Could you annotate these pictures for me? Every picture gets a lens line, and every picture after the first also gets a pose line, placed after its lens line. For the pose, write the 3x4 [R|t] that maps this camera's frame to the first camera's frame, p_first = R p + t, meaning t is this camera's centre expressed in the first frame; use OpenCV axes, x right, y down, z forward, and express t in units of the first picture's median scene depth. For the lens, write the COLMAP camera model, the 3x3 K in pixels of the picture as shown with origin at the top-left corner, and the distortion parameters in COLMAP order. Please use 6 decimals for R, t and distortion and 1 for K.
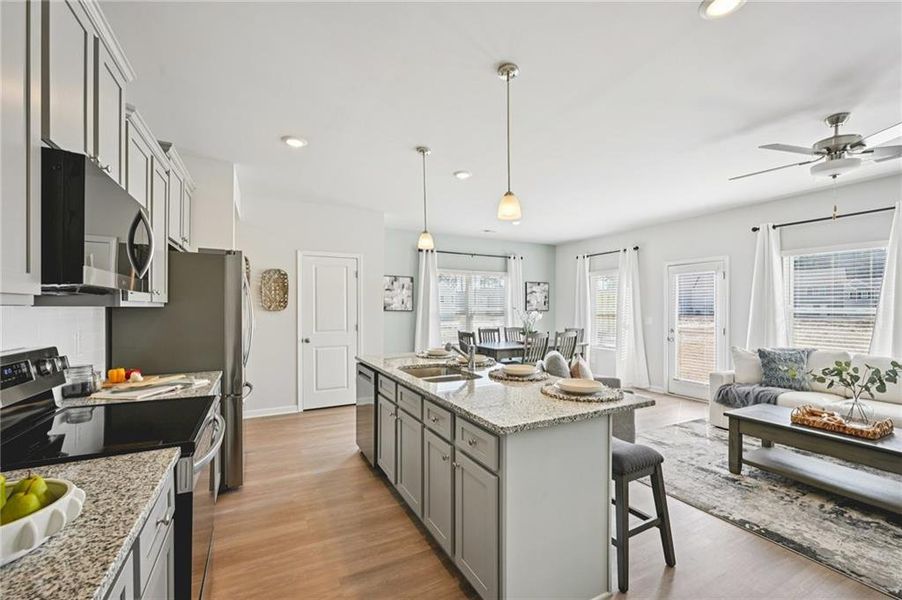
lens RADIAL K [[381.2, 0, 452.5], [0, 381.2, 309.3], [0, 0, 1]] dist [-0.000304, -0.000044]
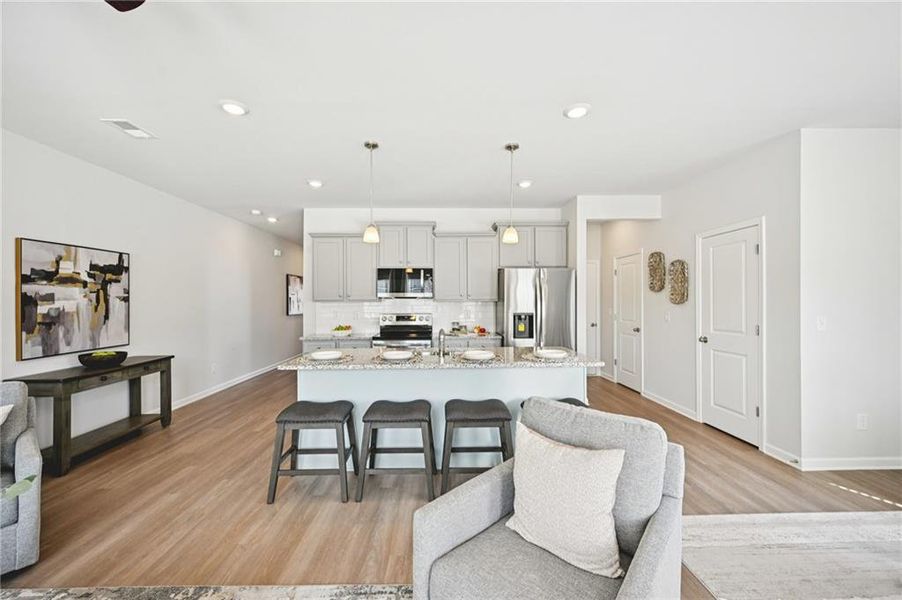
lens RADIAL K [[355.0, 0, 452.5], [0, 355.0, 298.7], [0, 0, 1]] dist [-0.001660, -0.000174]
pose [[-0.434990, -0.004450, -0.900424, 0.446913], [0.002463, 0.999978, -0.006132, -0.002982], [0.900432, -0.004885, -0.434970, 0.681924]]
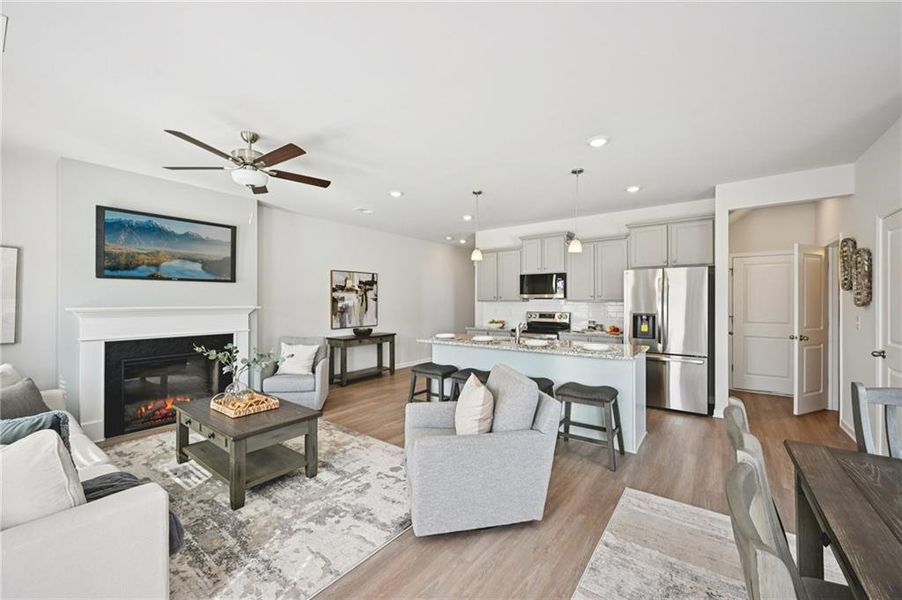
lens RADIAL K [[355.0, 0, 452.5], [0, 355.0, 298.7], [0, 0, 1]] dist [-0.001660, -0.000174]
pose [[-0.897266, -0.004046, -0.441472, 0.409489], [-0.001291, 0.999978, -0.006540, -0.003168], [0.441489, -0.005298, -0.897251, 0.979247]]
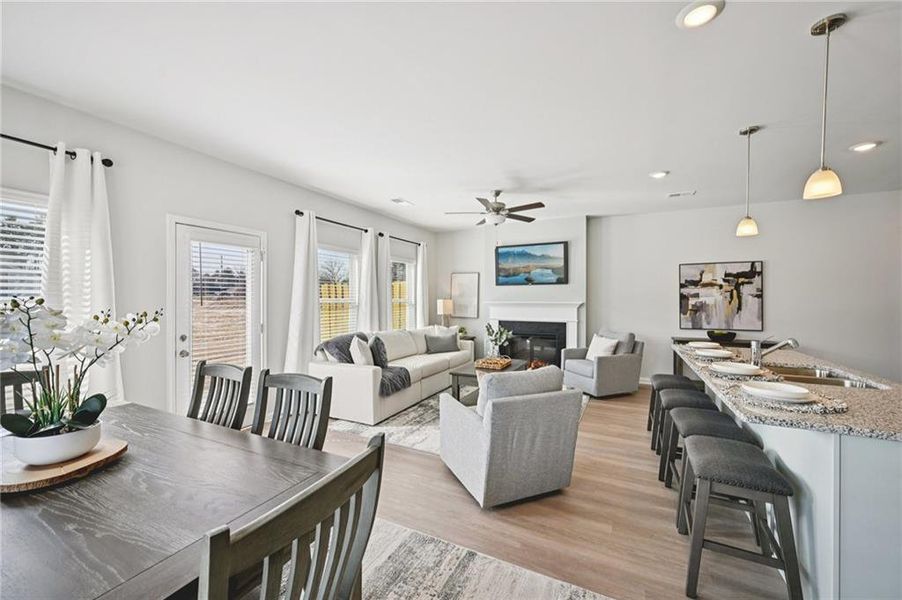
lens RADIAL K [[355.0, 0, 452.5], [0, 355.0, 298.7], [0, 0, 1]] dist [-0.001660, -0.000174]
pose [[-0.592359, -0.003245, 0.805668, -0.087635], [0.000282, 0.999991, 0.004235, -0.004797], [-0.805674, 0.002736, -0.592353, 0.945422]]
